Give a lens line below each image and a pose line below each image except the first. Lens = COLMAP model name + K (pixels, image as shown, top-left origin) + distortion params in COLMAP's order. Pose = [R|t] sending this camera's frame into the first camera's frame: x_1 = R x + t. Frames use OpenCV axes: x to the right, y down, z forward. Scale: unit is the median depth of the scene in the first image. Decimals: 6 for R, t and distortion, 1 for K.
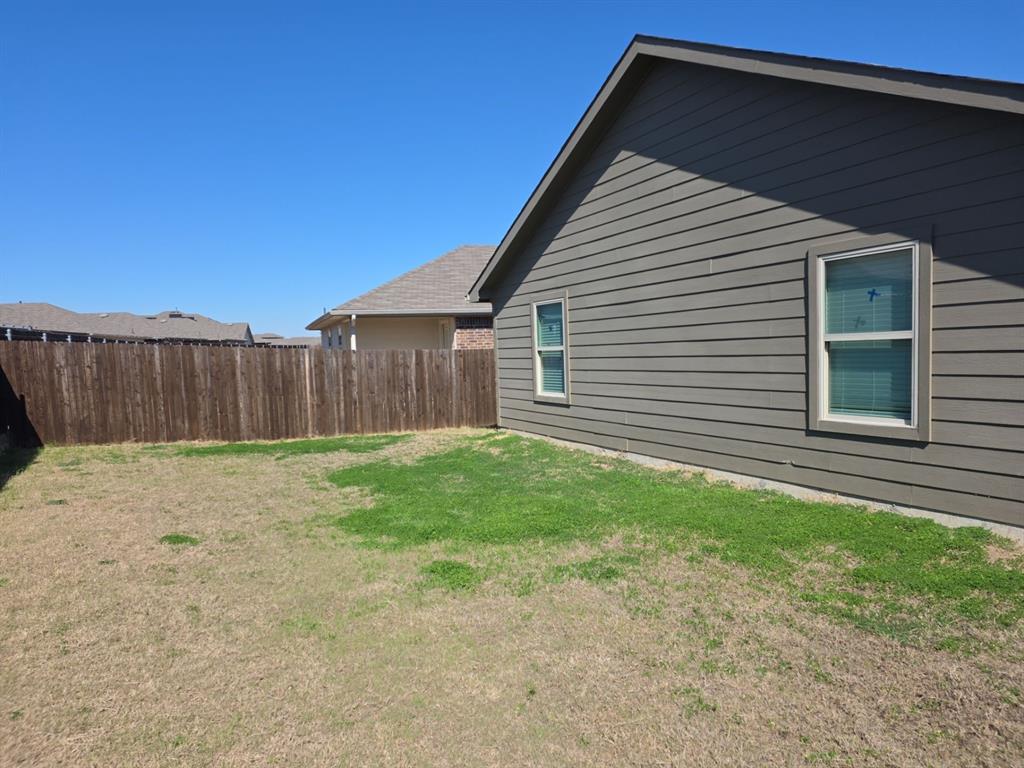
lens RADIAL K [[674.8, 0, 501.0], [0, 674.8, 403.0], [0, 0, 1]] dist [0.112170, -0.119916]
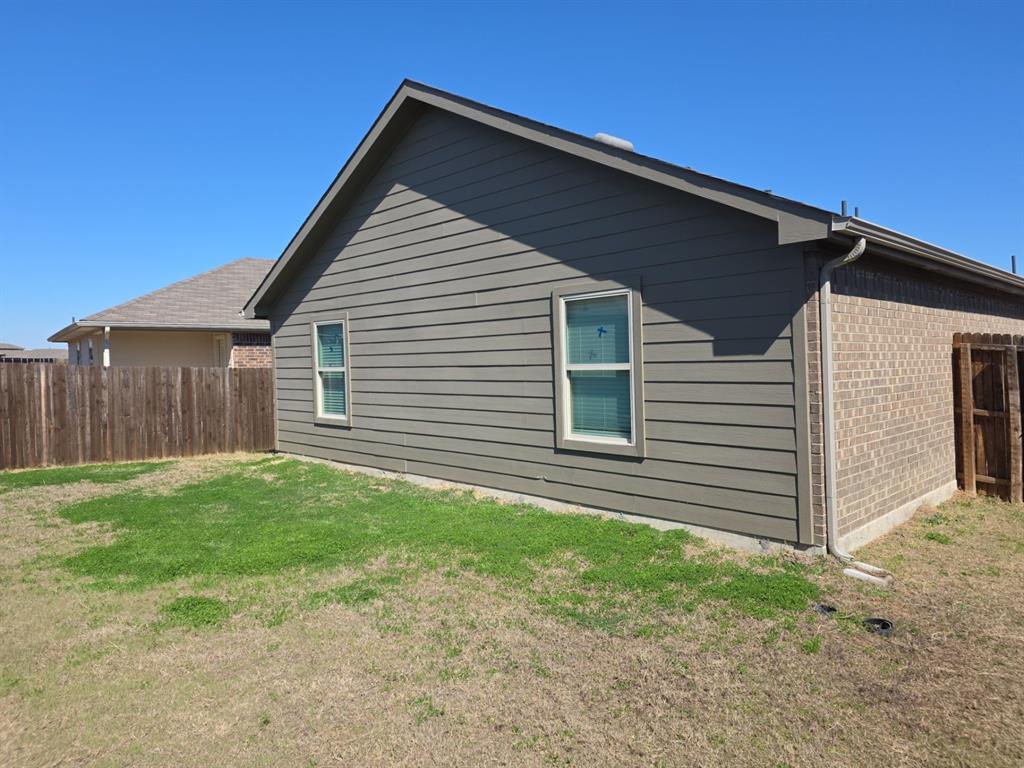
lens RADIAL K [[684.1, 0, 501.0], [0, 684.1, 381.3], [0, 0, 1]] dist [0.070060, -0.057704]
pose [[0.957097, 0.013762, 0.289442, 0.032338], [0.004119, 0.998125, -0.061078, -0.002313], [-0.289740, 0.059650, 0.955245, -0.037852]]
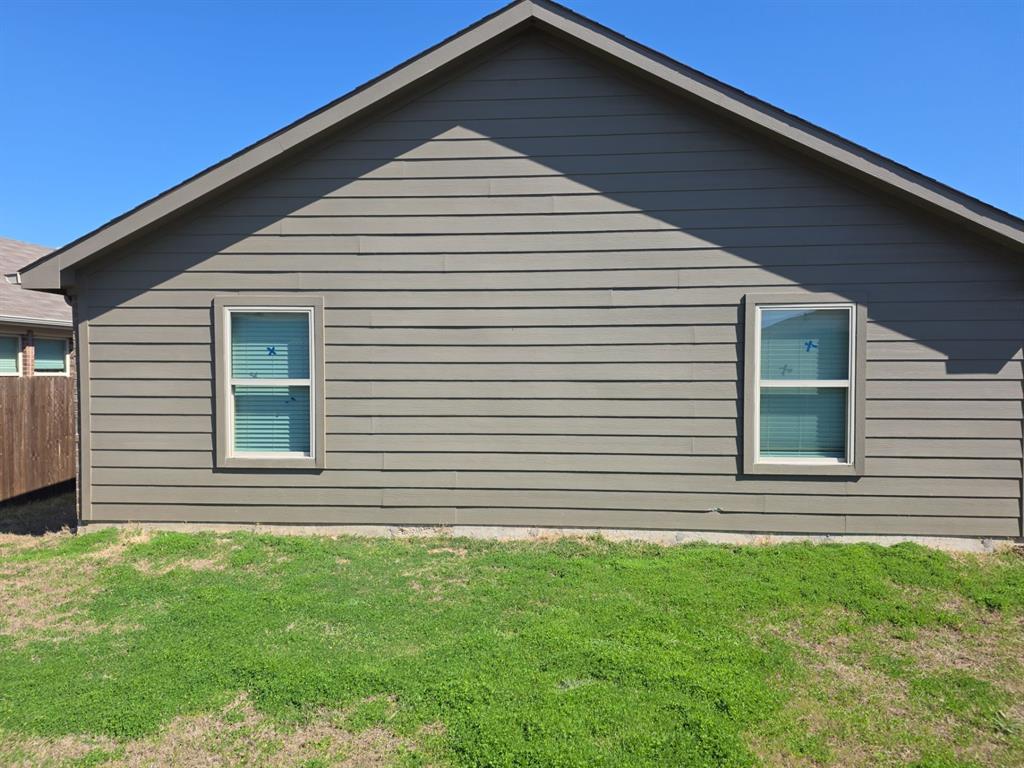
lens RADIAL K [[683.3, 0, 498.5], [0, 683.3, 396.2], [0, 0, 1]] dist [0.130915, -0.142335]
pose [[0.507679, 0.018301, 0.861352, -0.575440], [0.047946, 0.997625, -0.049455, -0.039257], [-0.860211, 0.066406, 0.505596, 0.745859]]
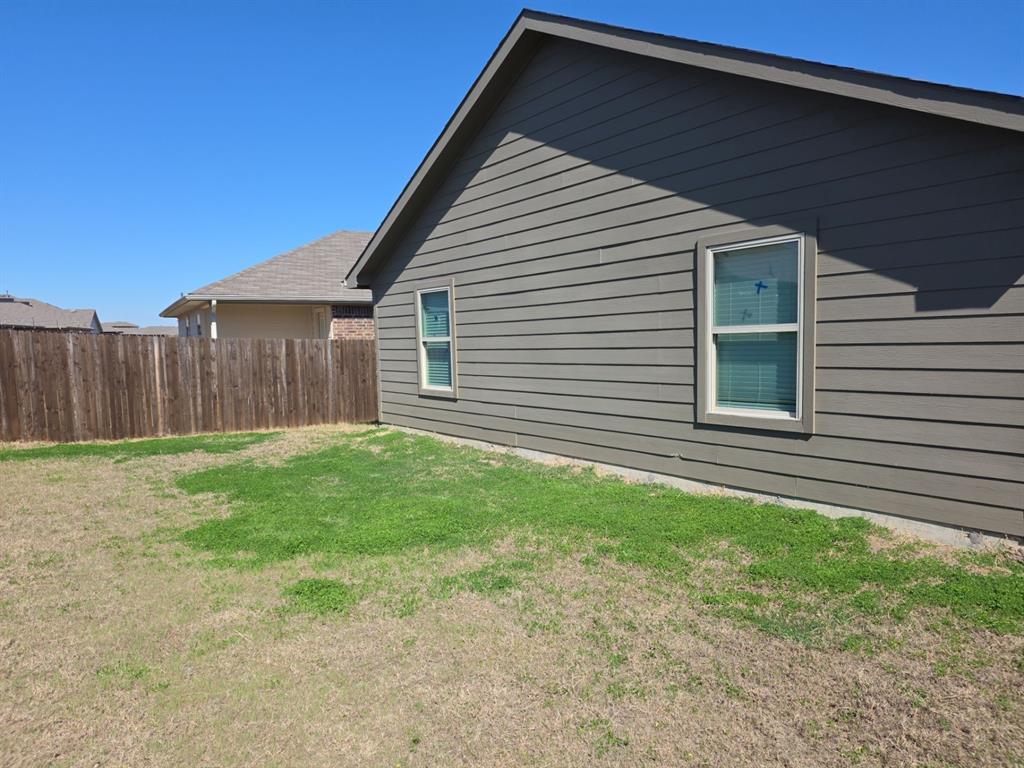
lens RADIAL K [[680.6, 0, 514.8], [0, 680.6, 399.5], [0, 0, 1]] dist [0.064722, -0.067535]
pose [[0.981820, -0.001638, 0.189805, 0.002224], [0.001238, 0.999997, 0.002226, 0.002457], [-0.189808, -0.001951, 0.981819, 0.069749]]
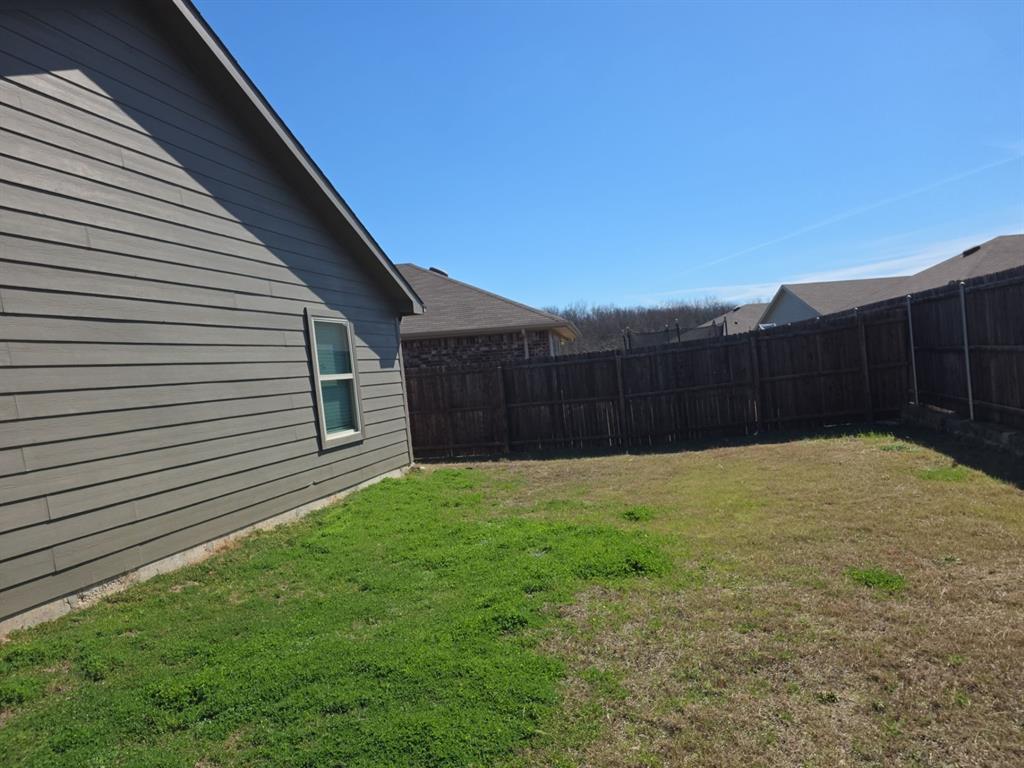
lens RADIAL K [[674.8, 0, 501.0], [0, 674.8, 403.0], [0, 0, 1]] dist [0.112170, -0.119916]
pose [[-0.722118, 0.083572, 0.686703, -0.615753], [0.184248, 0.980054, 0.074478, -0.073907], [-0.666782, 0.180305, -0.723112, 1.575864]]
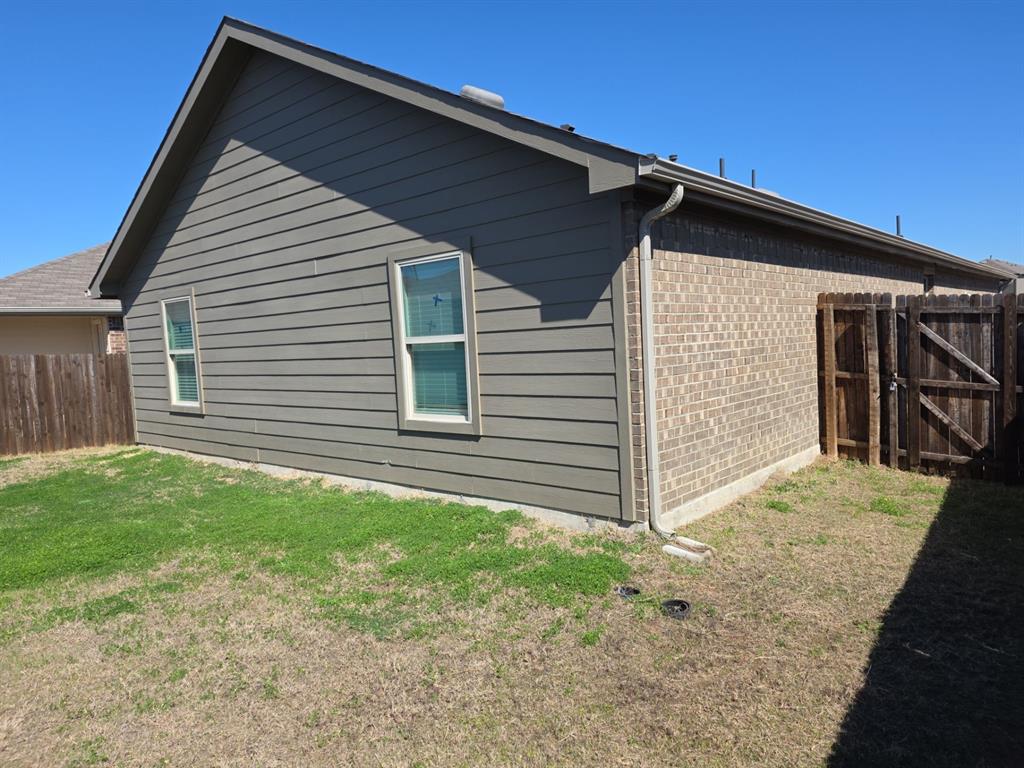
lens RADIAL K [[683.3, 0, 498.5], [0, 683.3, 396.2], [0, 0, 1]] dist [0.130915, -0.142335]
pose [[0.930066, -0.033795, 0.365835, 0.178872], [0.039849, 0.999165, -0.009006, 0.003673], [-0.365225, 0.022954, 0.930636, -0.010858]]
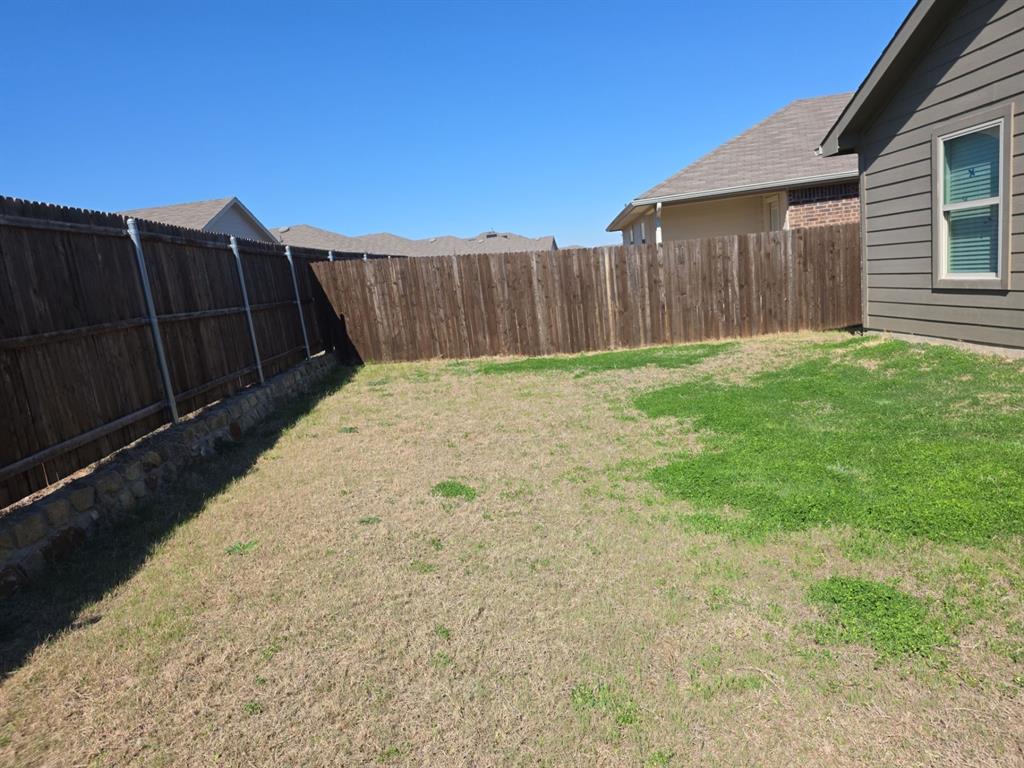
lens RADIAL K [[674.8, 0, 501.0], [0, 674.8, 403.0], [0, 0, 1]] dist [0.112170, -0.119916]
pose [[0.905620, 0.009575, -0.423982, -0.076311], [0.048096, 0.990976, 0.125111, 0.005058], [0.421354, -0.133695, 0.896987, 0.282424]]
